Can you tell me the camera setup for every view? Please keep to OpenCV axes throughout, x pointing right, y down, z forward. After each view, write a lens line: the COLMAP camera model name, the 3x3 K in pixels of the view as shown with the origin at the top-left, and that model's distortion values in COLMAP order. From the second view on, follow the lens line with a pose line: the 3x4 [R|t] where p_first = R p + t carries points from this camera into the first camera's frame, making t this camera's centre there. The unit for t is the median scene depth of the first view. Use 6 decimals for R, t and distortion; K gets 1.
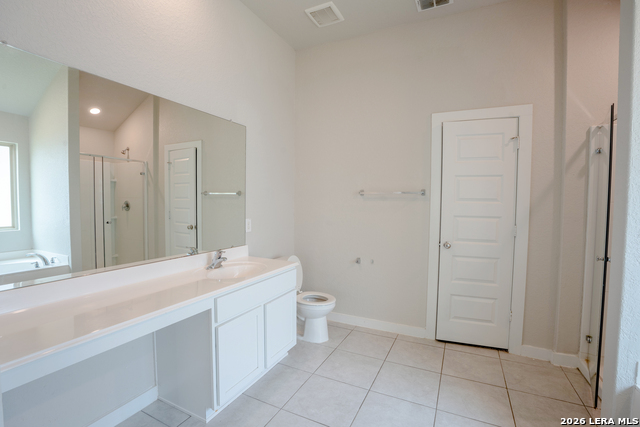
lens RADIAL K [[295.2, 0, 316.5], [0, 295.2, 214.7], [0, 0, 1]] dist [-0.070757, 0.019014]
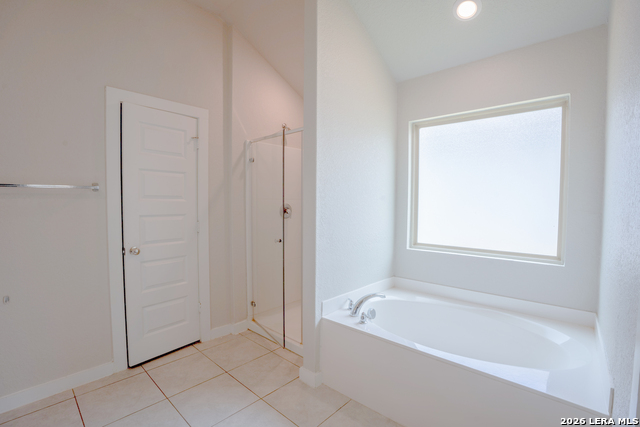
lens RADIAL K [[295.2, 0, 316.5], [0, 295.2, 214.7], [0, 0, 1]] dist [-0.070757, 0.019014]
pose [[0.280976, -0.050653, 0.958377, -0.210574], [0.040111, 0.998353, 0.041007, -0.014210], [-0.958876, 0.026919, 0.282545, 0.282814]]
